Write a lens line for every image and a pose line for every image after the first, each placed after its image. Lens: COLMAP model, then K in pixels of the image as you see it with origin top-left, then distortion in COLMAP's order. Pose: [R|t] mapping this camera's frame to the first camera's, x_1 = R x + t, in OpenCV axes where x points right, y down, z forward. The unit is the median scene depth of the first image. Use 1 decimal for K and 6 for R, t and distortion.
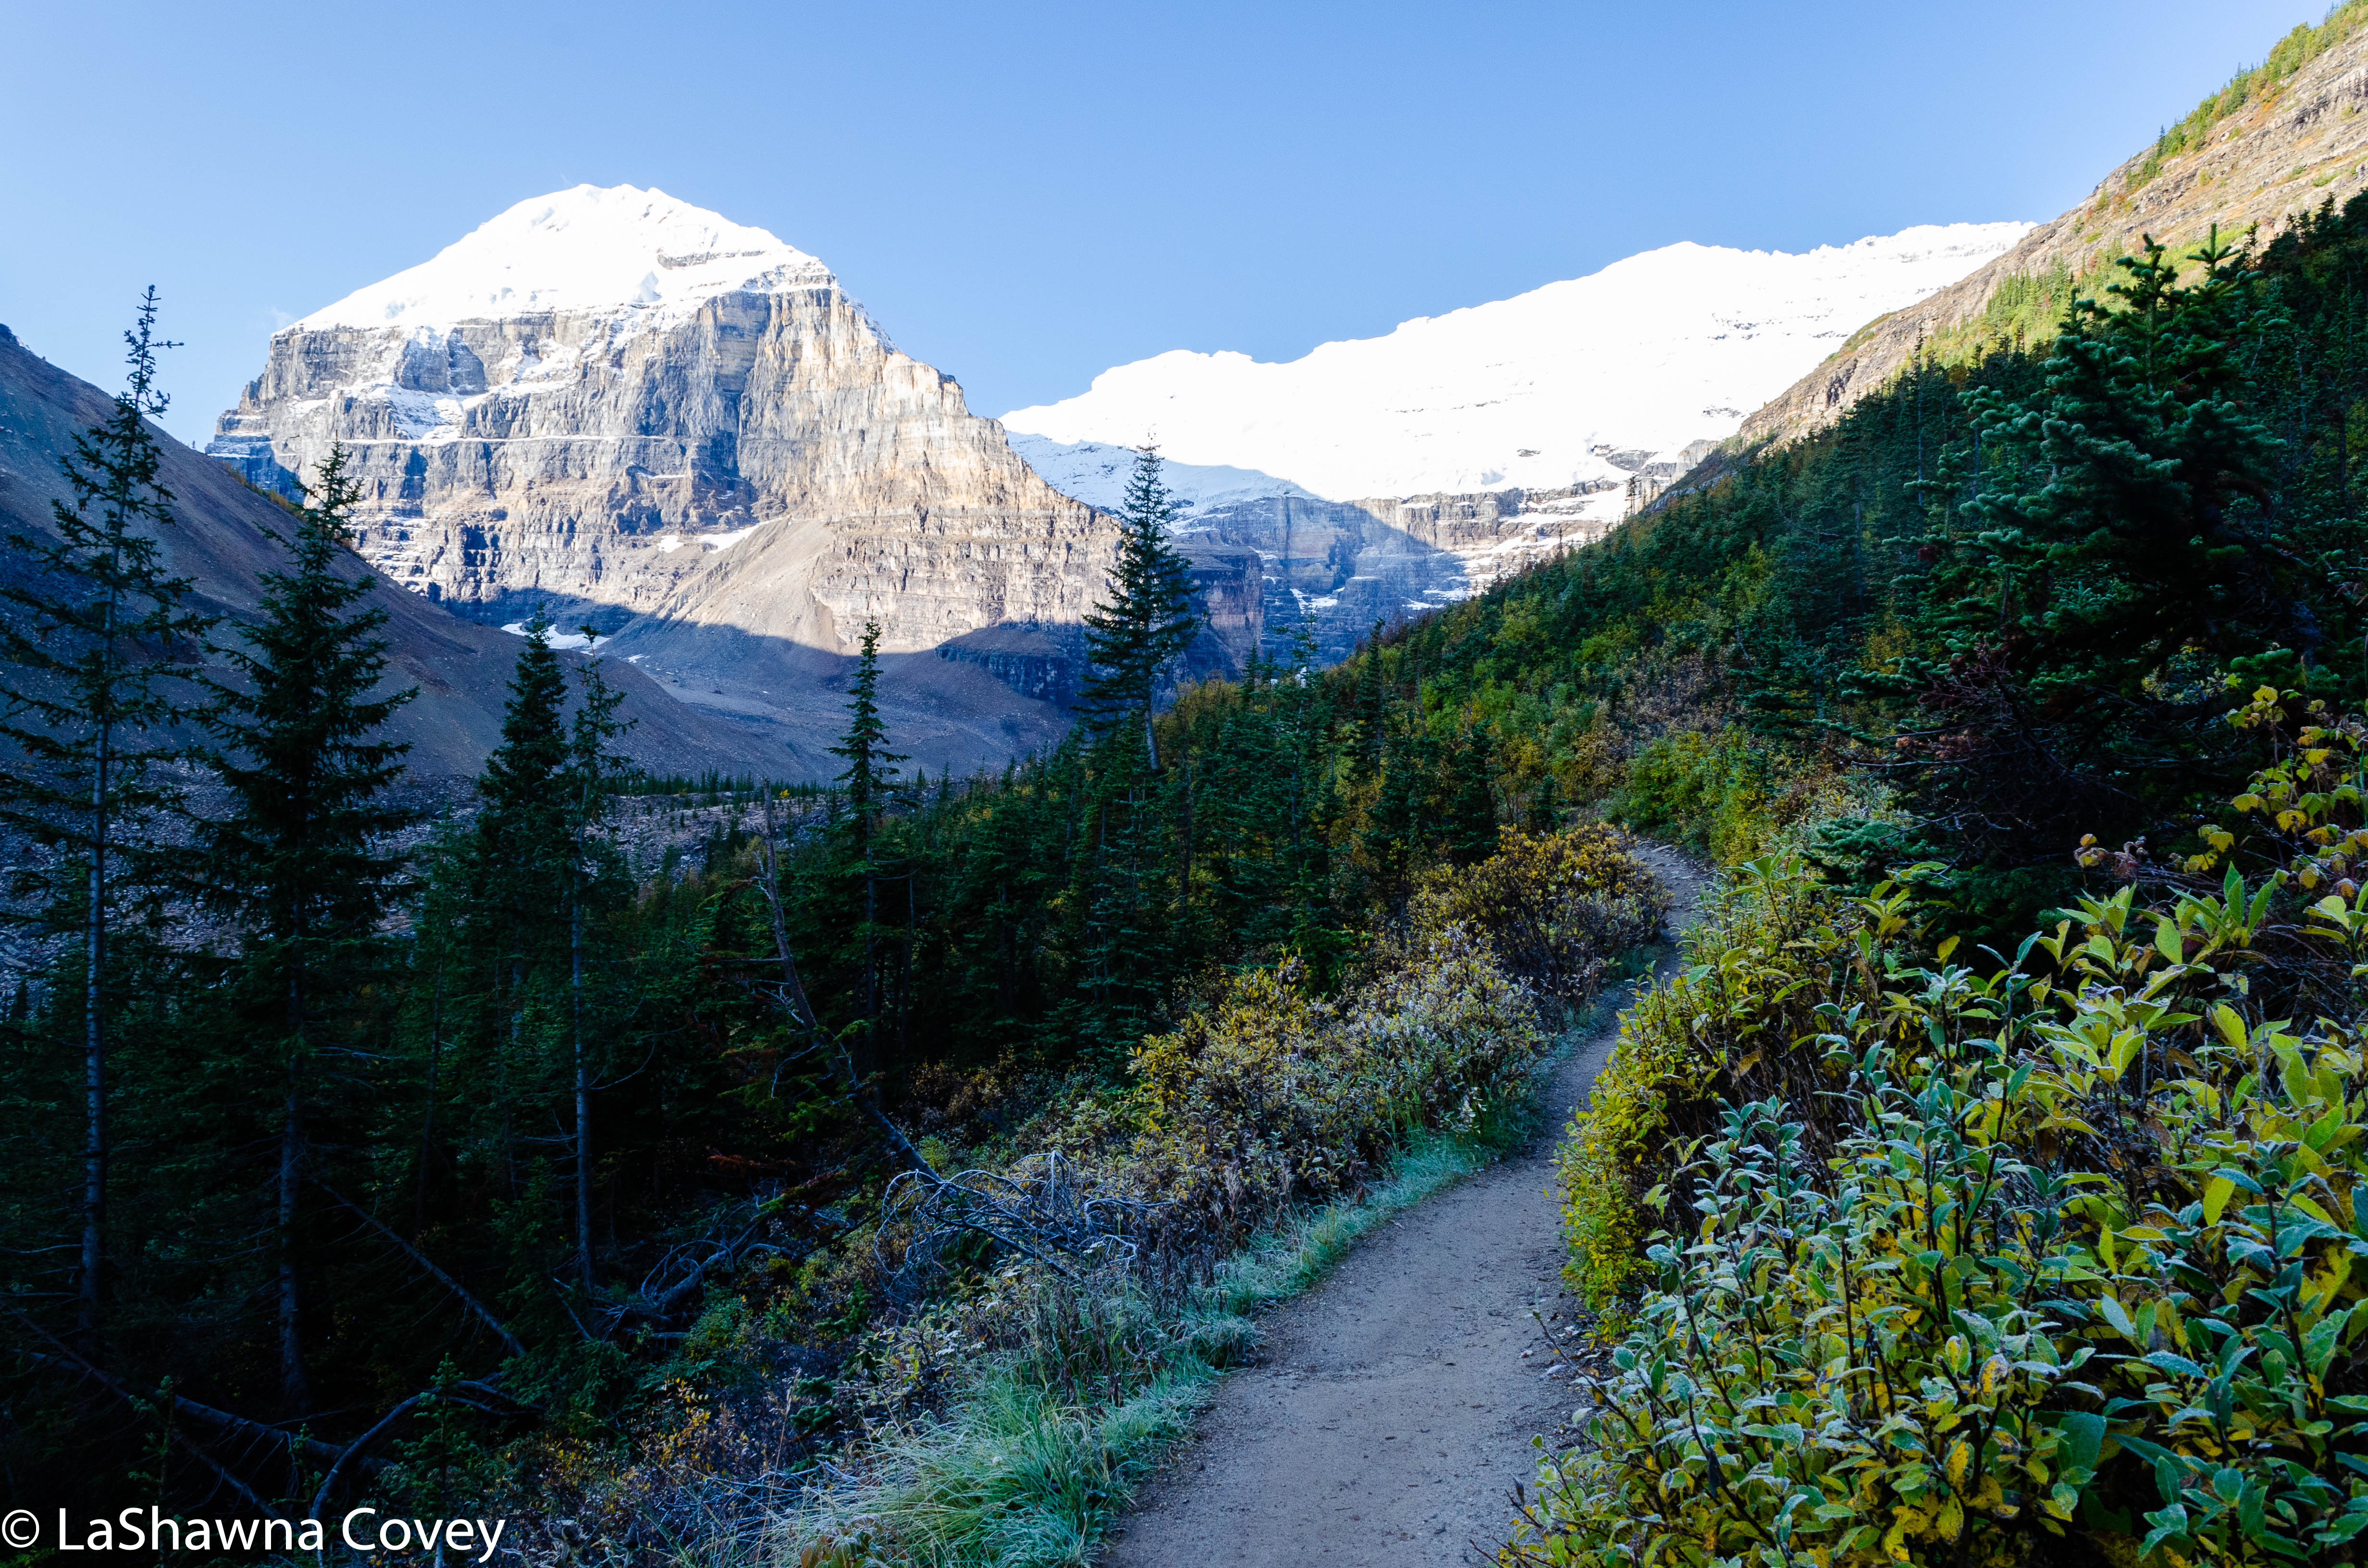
lens RADIAL K [[1854.8, 0, 1184.0], [0, 1854.8, 784.0], [0, 0, 1]] dist [-0.002239, -0.003368]
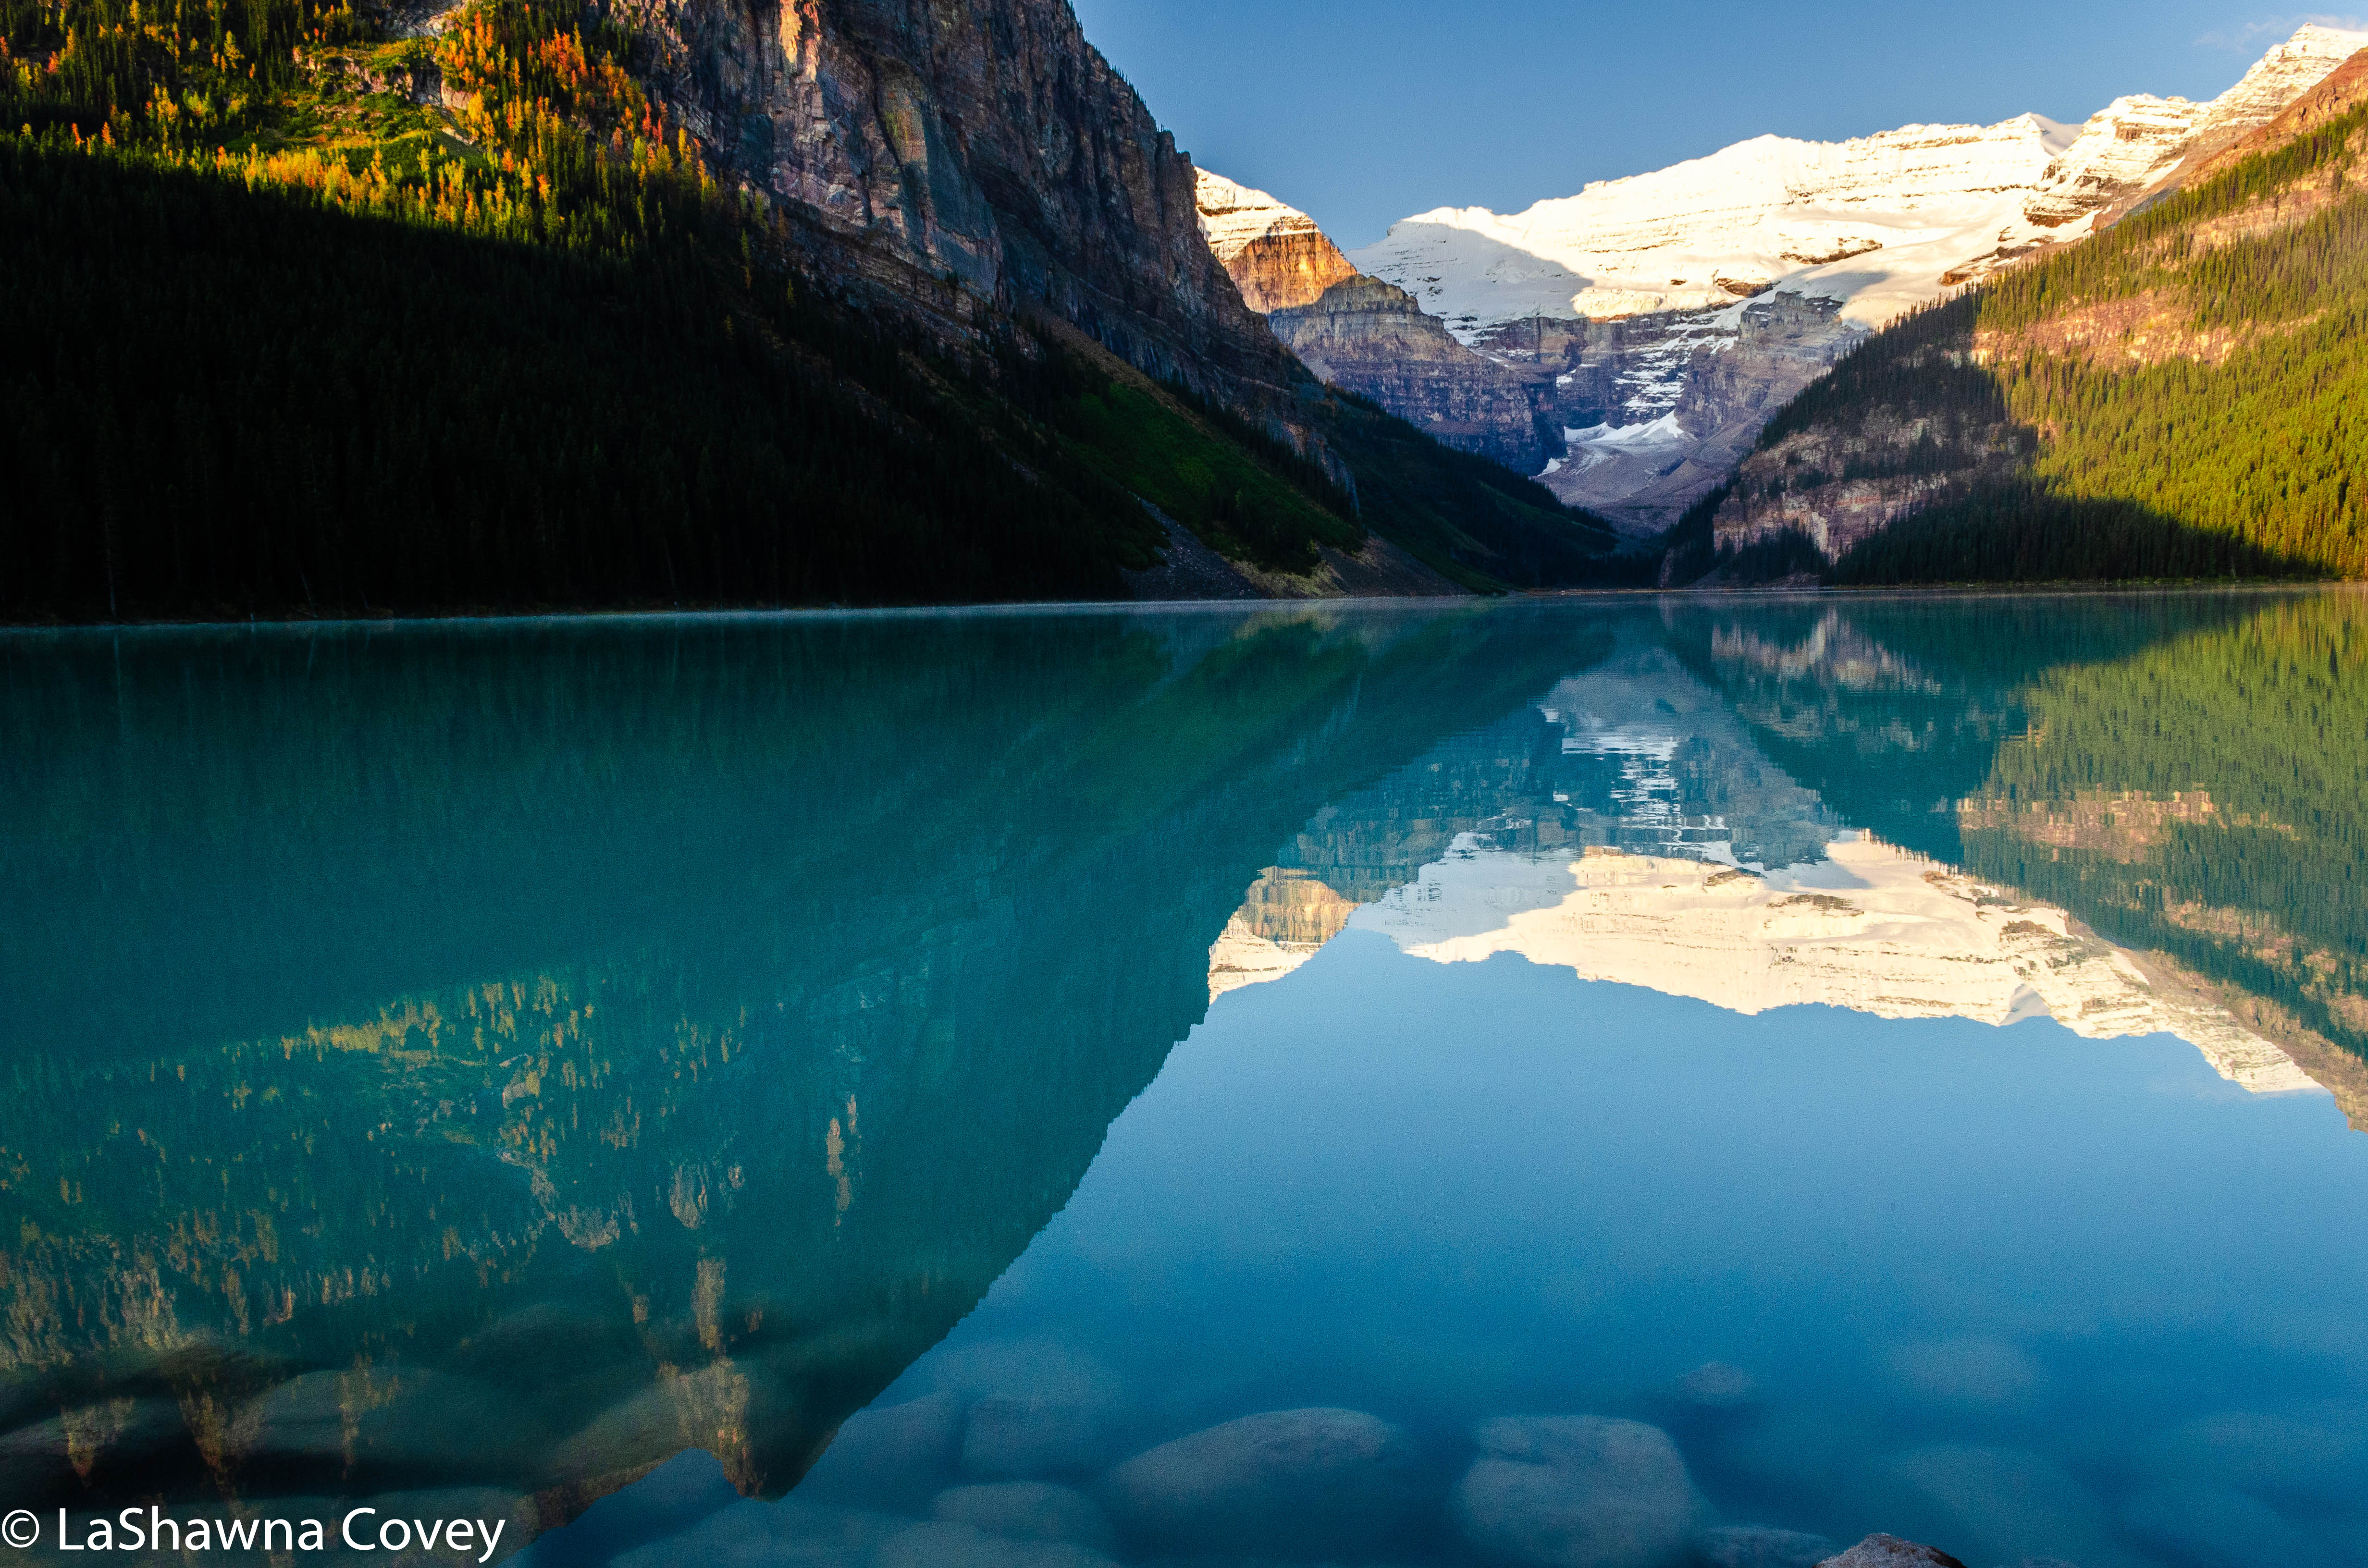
lens RADIAL K [[1854.8, 0, 1184.0], [0, 1854.8, 784.0], [0, 0, 1]] dist [-0.002239, -0.003368]
pose [[0.998517, -0.044274, -0.031686, -0.251874], [0.048950, 0.984835, 0.166445, -0.030650], [0.023836, -0.167749, 0.985542, -0.830797]]
